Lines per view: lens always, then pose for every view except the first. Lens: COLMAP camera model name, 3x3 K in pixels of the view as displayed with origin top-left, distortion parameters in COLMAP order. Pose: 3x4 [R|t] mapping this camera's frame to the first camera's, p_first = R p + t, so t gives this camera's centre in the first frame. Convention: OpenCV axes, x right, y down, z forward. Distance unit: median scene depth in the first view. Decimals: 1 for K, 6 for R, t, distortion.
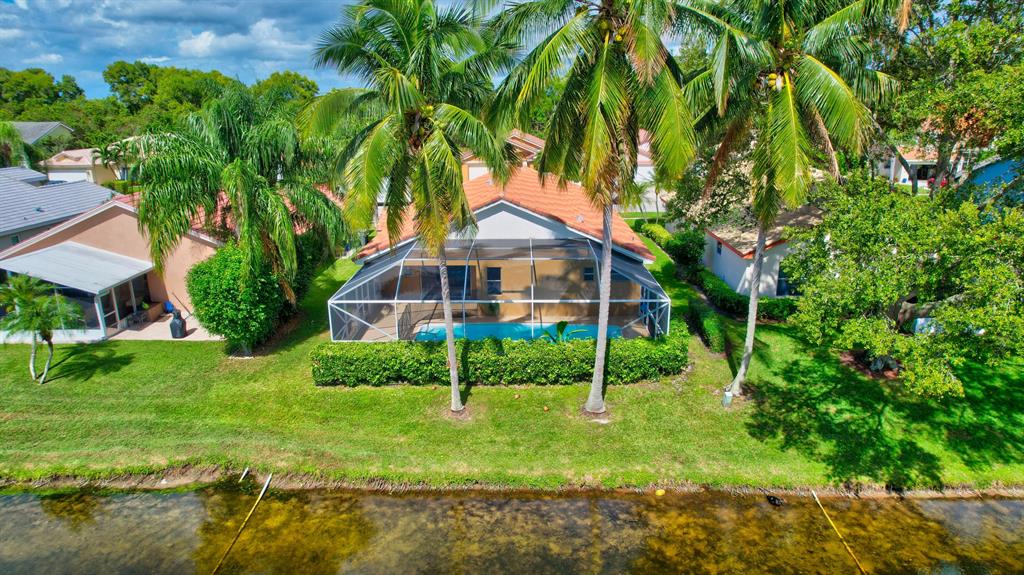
lens RADIAL K [[657.5, 0, 512.0], [0, 657.5, 287.5], [0, 0, 1]] dist [-0.087577, 0.080731]
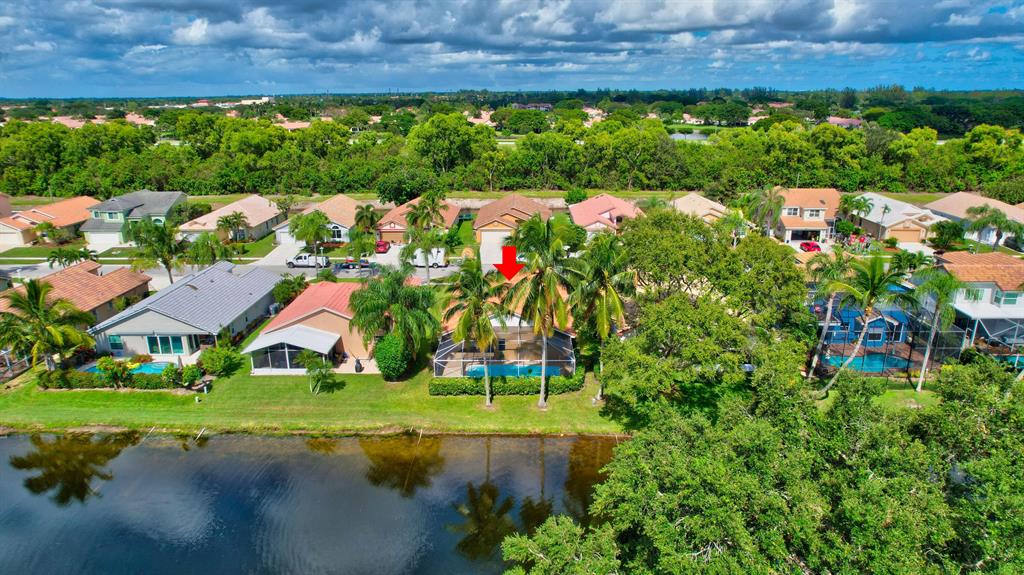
lens RADIAL K [[654.9, 0, 512.0], [0, 654.9, 287.5], [0, 0, 1]] dist [-0.082411, 0.077686]
pose [[0.999999, 0.001270, -0.000644, 0.009874], [-0.001258, 0.999834, 0.018156, -0.331224], [0.000667, -0.018155, 0.999835, -1.597449]]
